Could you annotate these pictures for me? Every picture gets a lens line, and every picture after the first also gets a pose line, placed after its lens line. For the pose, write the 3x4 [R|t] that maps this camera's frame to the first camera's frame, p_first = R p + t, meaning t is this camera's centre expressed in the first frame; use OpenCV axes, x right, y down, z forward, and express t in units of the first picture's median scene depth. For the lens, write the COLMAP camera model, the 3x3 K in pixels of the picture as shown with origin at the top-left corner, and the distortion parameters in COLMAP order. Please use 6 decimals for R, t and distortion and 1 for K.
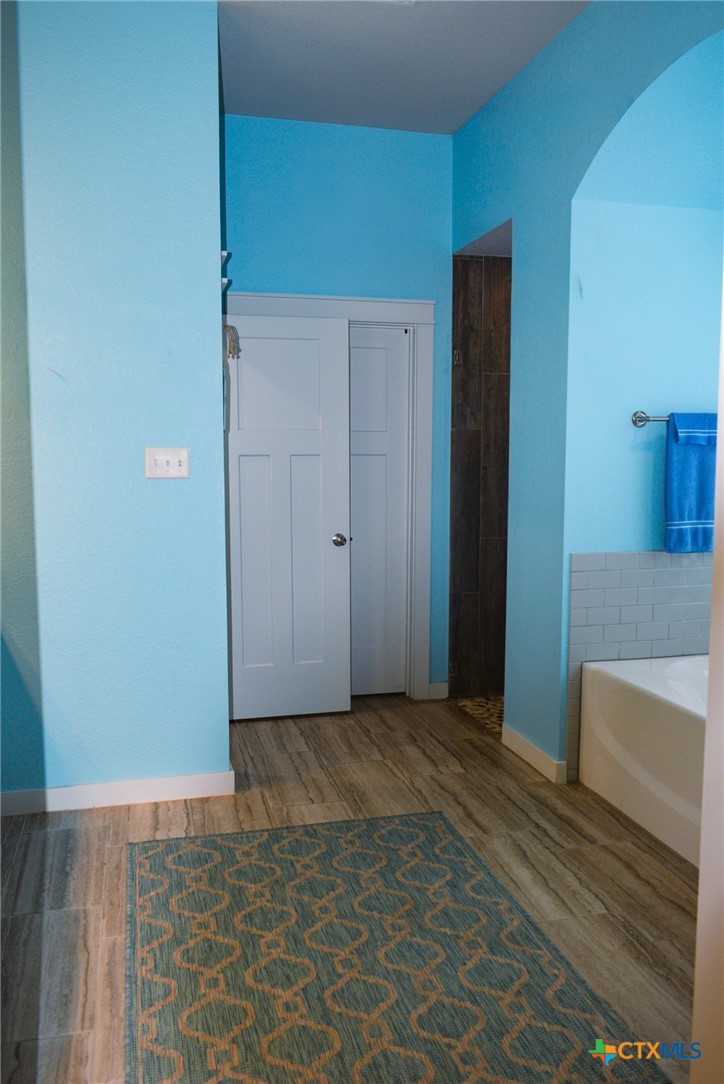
lens RADIAL K [[858.0, 0, 362.0], [0, 858.0, 542.0], [0, 0, 1]] dist [-0.039627, 0.005841]
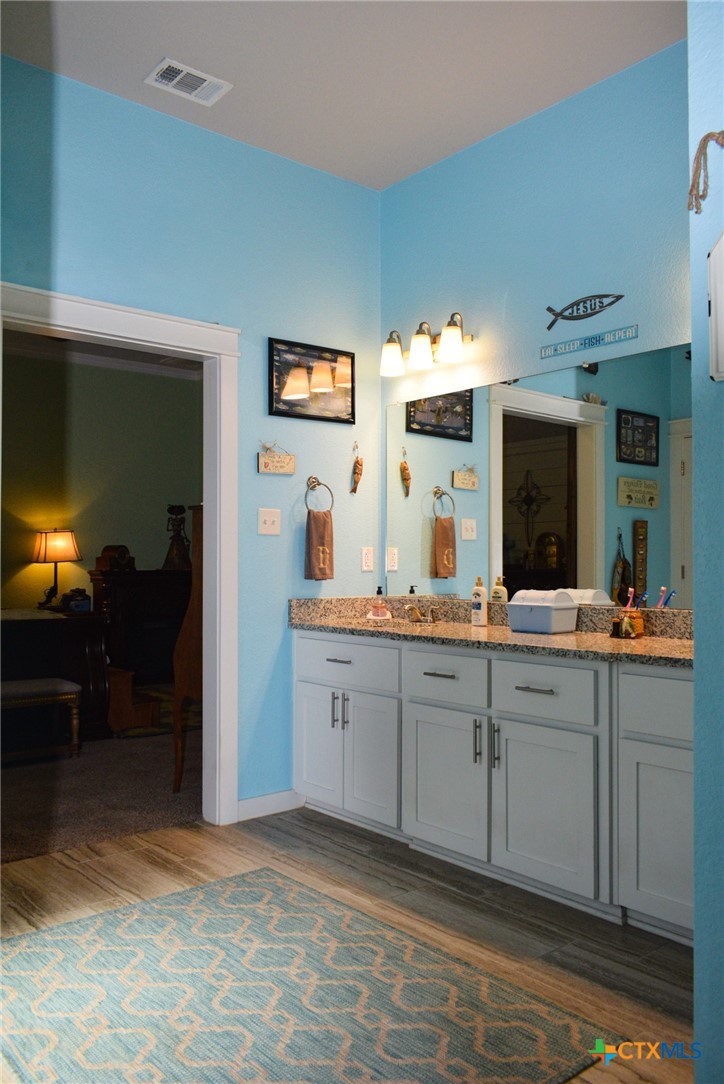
lens RADIAL K [[858.0, 0, 362.0], [0, 858.0, 542.0], [0, 0, 1]] dist [-0.039627, 0.005841]
pose [[-0.899404, -0.012996, -0.436925, 0.271211], [-0.050232, 0.996009, 0.073777, -0.098742], [0.434223, 0.088303, -0.896467, 1.890452]]
